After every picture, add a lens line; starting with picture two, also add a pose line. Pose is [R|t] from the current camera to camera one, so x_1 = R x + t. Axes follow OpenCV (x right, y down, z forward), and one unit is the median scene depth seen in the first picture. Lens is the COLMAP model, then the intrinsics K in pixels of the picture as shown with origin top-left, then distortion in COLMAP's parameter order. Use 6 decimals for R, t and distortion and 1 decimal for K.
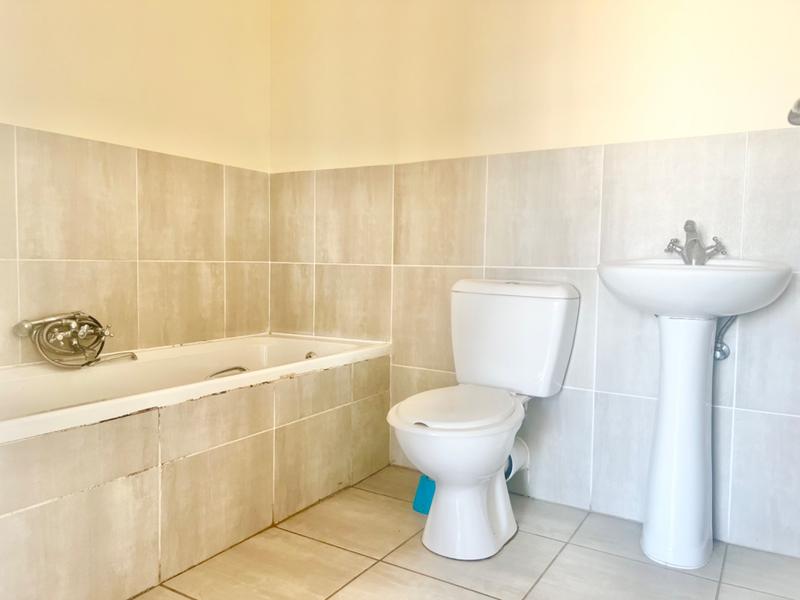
lens RADIAL K [[608.8, 0, 399.4], [0, 608.8, 299.2], [0, 0, 1]] dist [0.040296, -0.034351]
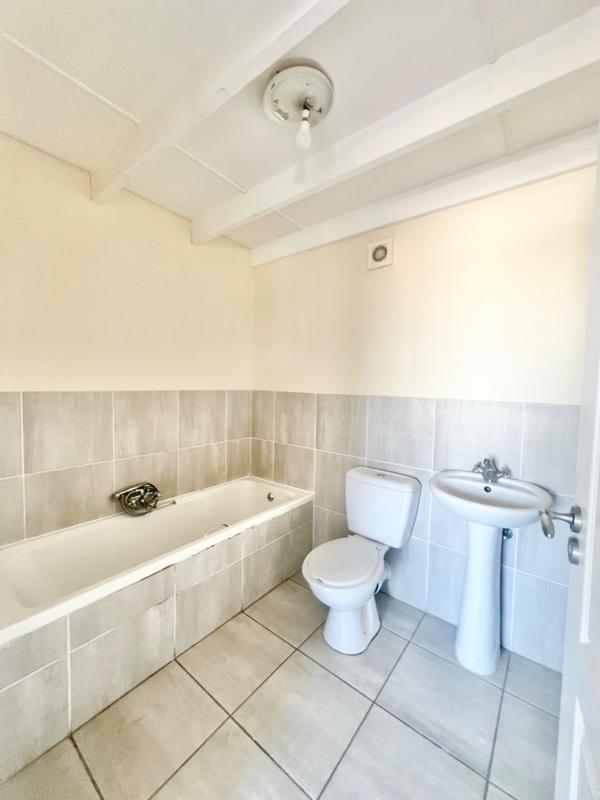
lens RADIAL K [[321.3, 0, 298.5], [0, 321.3, 398.6], [0, 0, 1]] dist [-0.003721, 0.000300]
pose [[0.992614, 0.012080, -0.120711, 0.064311], [-0.013297, 0.999868, -0.009288, -0.242446], [0.120583, 0.010824, 0.992644, 0.072595]]
